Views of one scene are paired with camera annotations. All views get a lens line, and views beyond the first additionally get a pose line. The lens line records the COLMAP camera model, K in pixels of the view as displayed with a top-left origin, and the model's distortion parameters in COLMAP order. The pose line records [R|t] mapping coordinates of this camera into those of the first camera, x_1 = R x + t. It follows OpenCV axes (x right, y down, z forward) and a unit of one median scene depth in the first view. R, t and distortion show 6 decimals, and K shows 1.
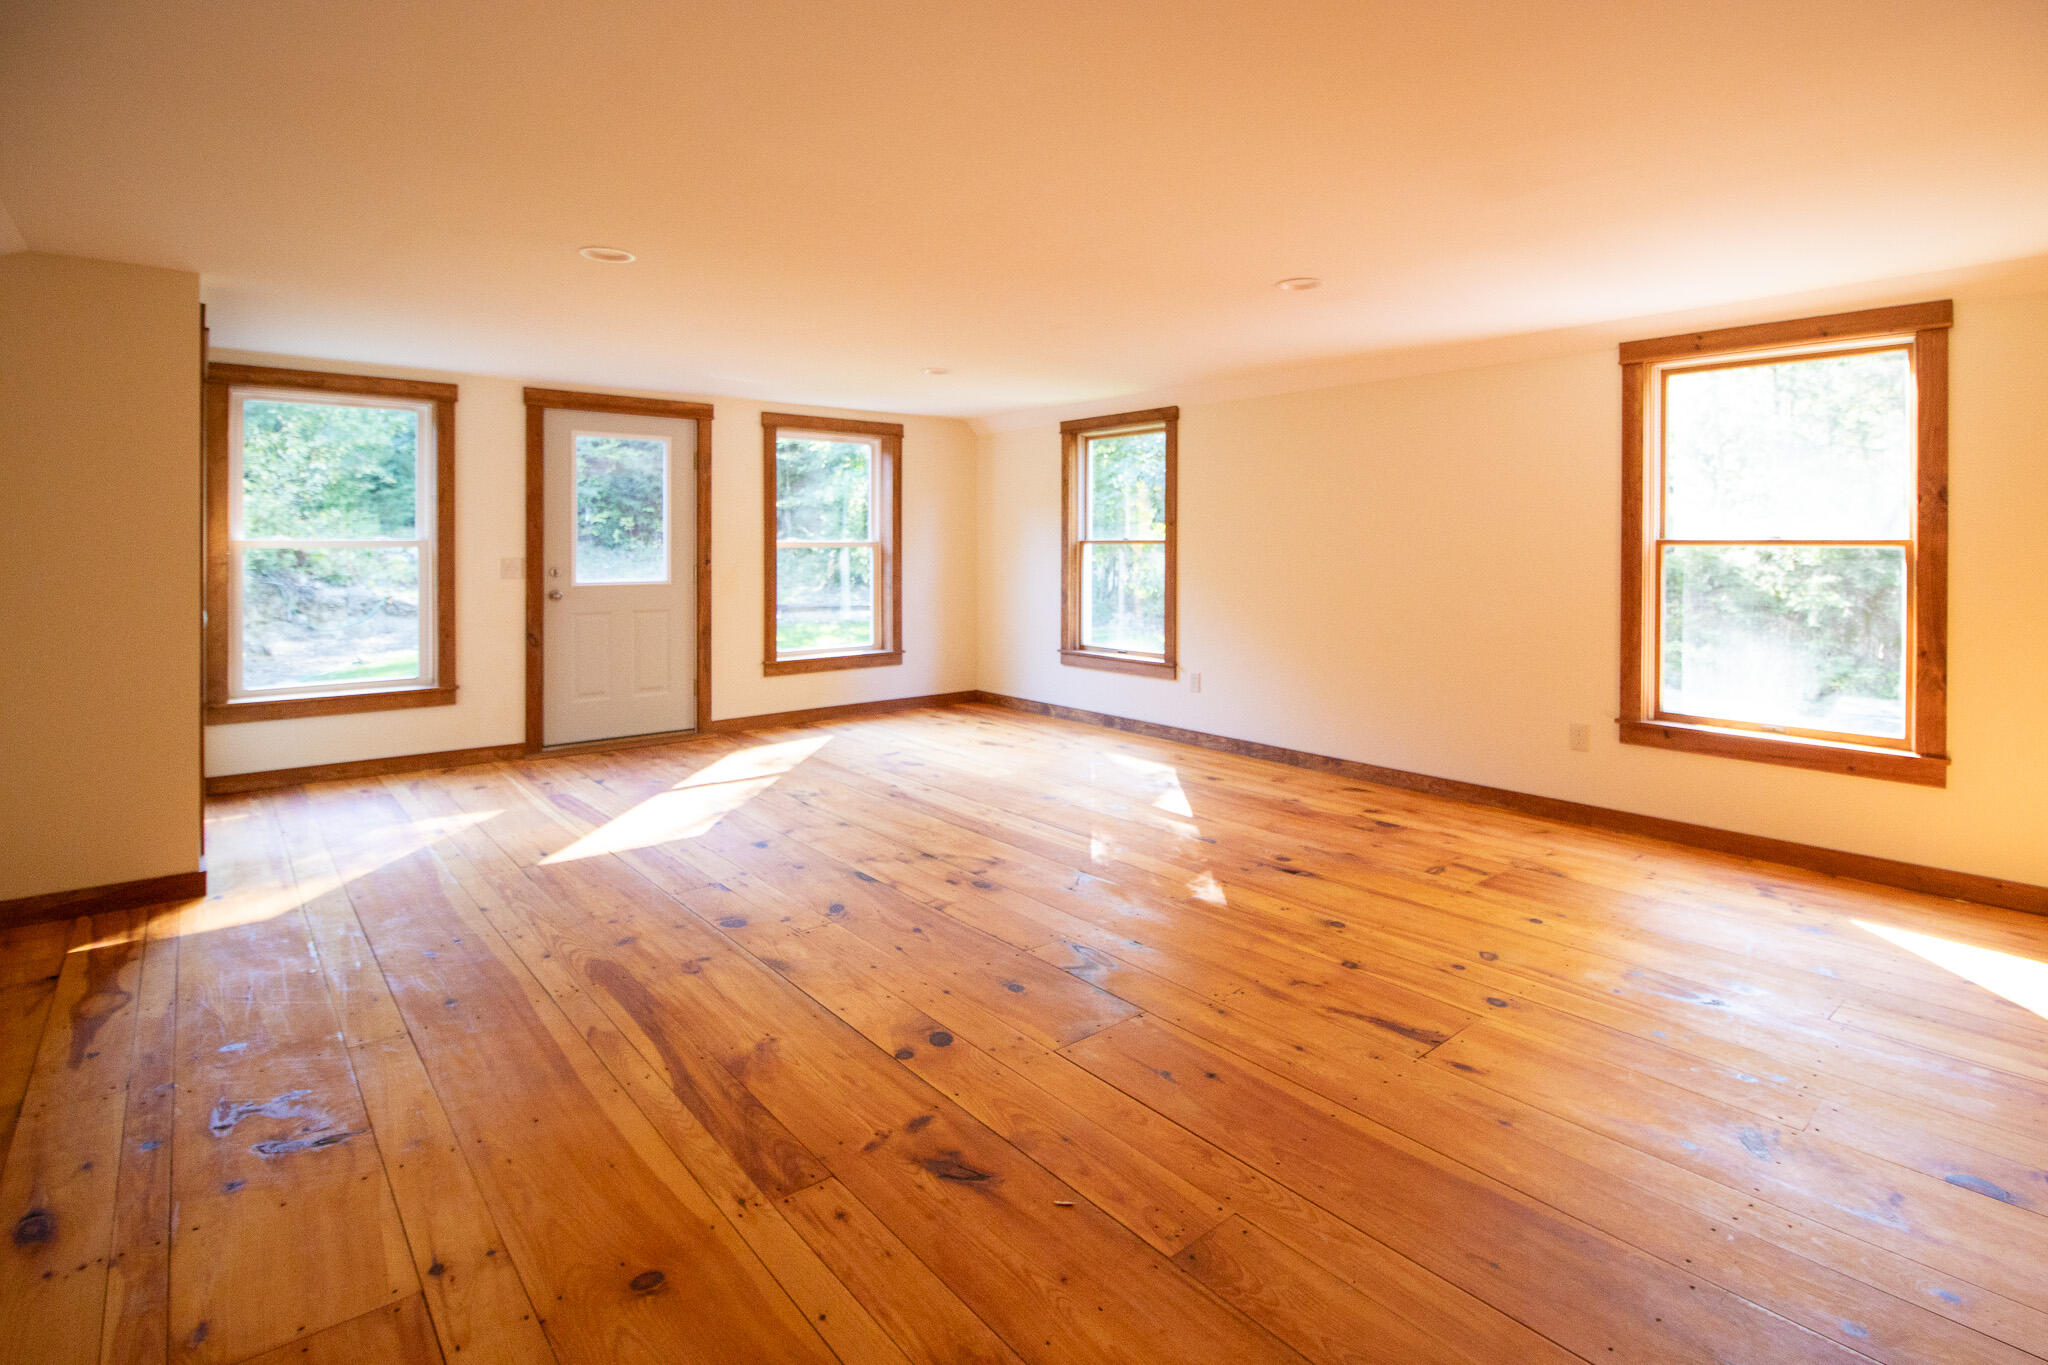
lens RADIAL K [[1007.1, 0, 1072.8], [0, 1007.1, 552.4], [0, 0, 1]] dist [-0.020312, -0.000386]
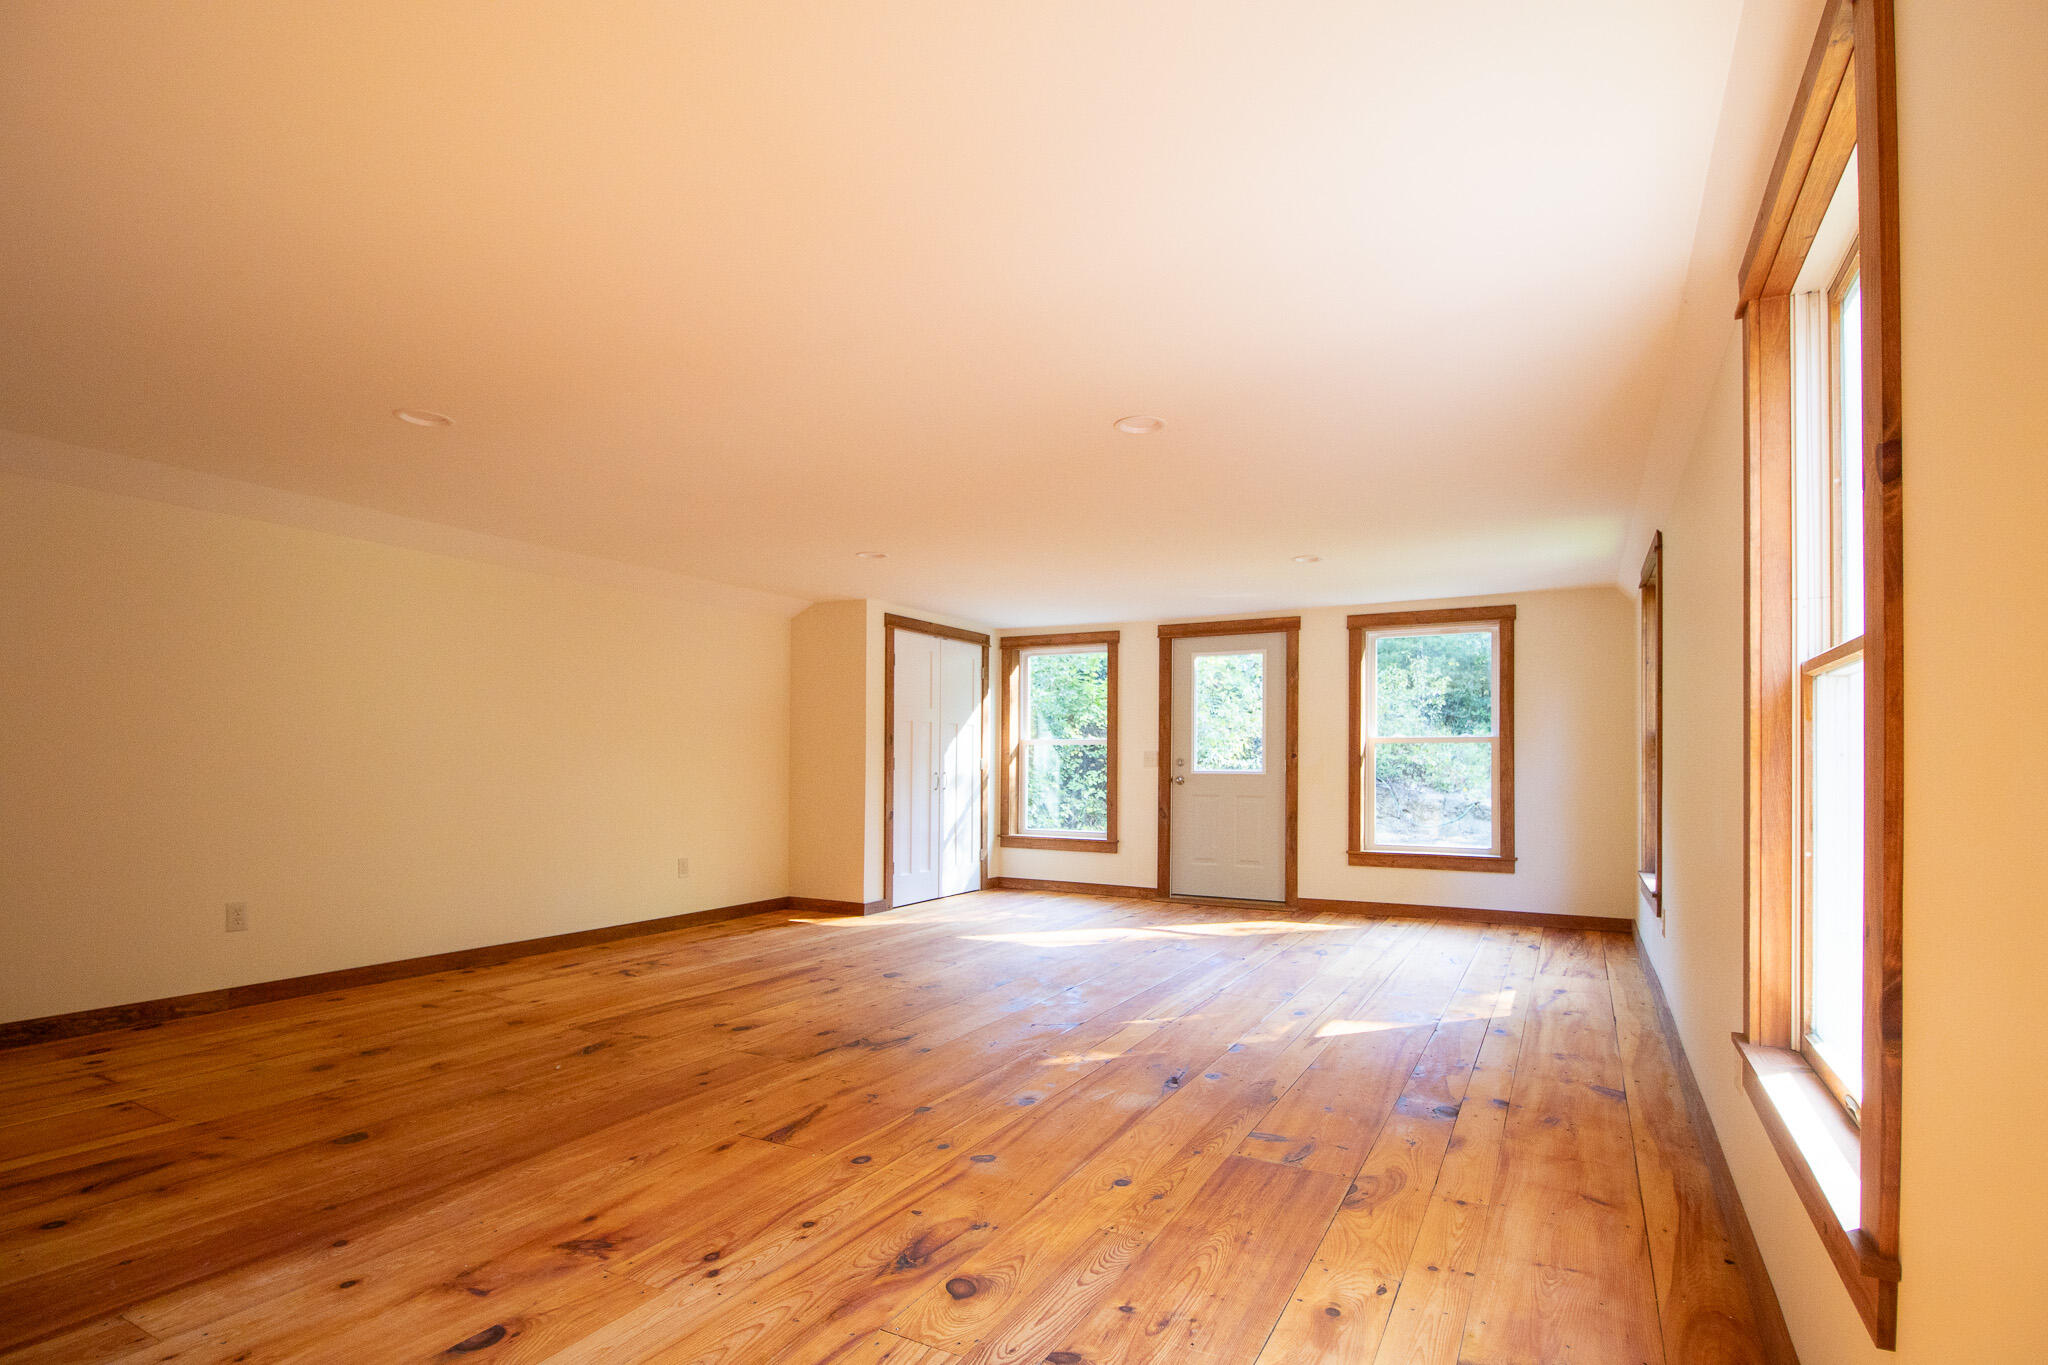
lens RADIAL K [[1007.1, 0, 1065.6], [0, 1007.1, 759.7], [0, 0, 1]] dist [-0.020312, -0.000386]
pose [[0.360278, -0.004606, -0.932834, 0.674868], [-0.010251, 0.999908, -0.008896, 0.030045], [0.932789, 0.012768, 0.360198, 0.395150]]
